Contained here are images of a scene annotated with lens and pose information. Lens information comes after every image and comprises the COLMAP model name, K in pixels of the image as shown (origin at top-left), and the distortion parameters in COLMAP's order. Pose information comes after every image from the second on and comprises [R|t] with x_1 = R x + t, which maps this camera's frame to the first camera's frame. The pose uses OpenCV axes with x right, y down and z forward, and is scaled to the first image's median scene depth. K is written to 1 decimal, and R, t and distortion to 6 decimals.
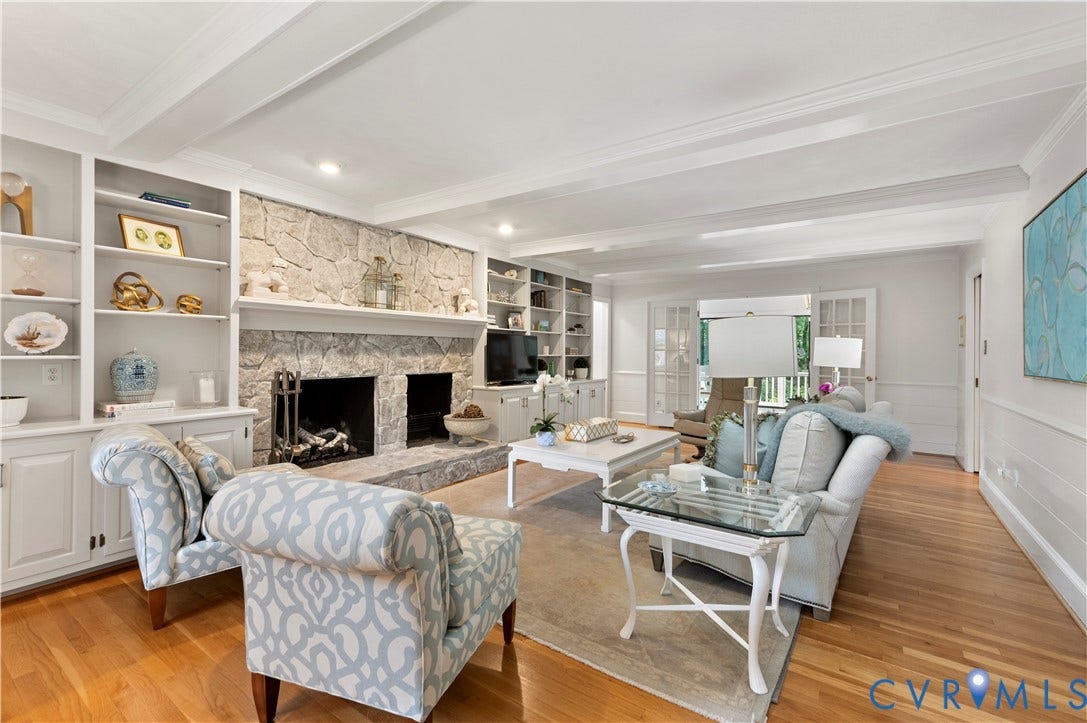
lens RADIAL K [[483.2, 0, 543.2], [0, 483.2, 345.0], [0, 0, 1]] dist [0.014264, -0.000472]
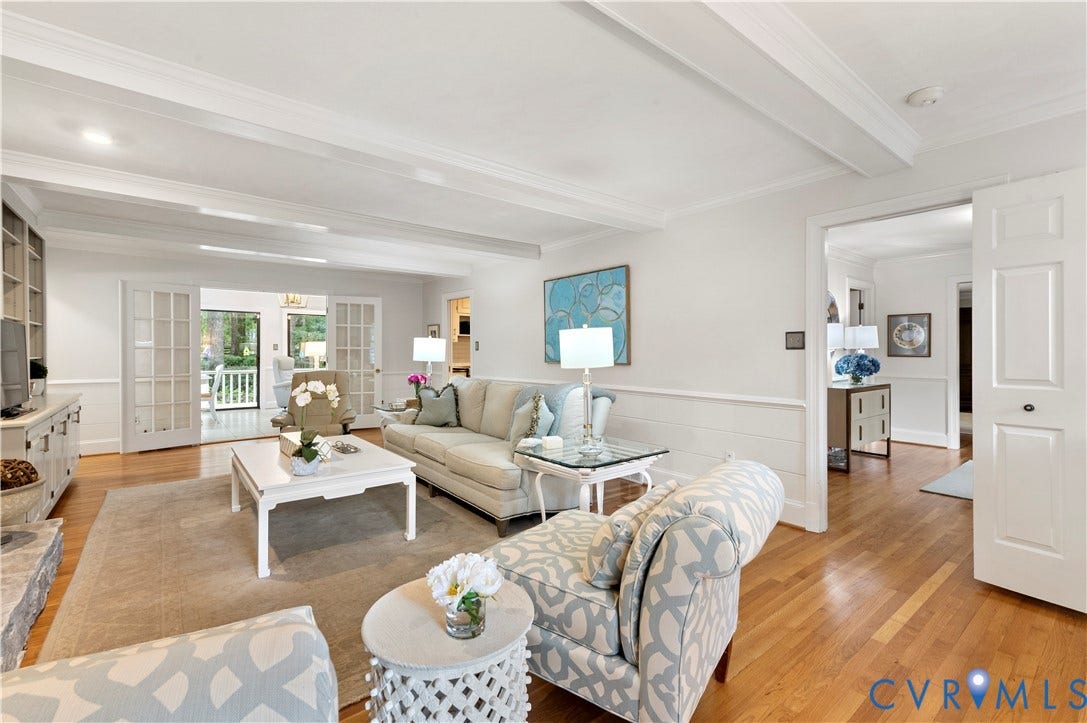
lens RADIAL K [[483.2, 0, 543.2], [0, 483.2, 345.0], [0, 0, 1]] dist [0.014264, -0.000472]
pose [[0.273282, 0.001953, 0.961932, -0.534563], [-0.009691, 0.999953, 0.000723, -0.001378], [-0.961885, -0.009520, 0.273288, 0.363930]]
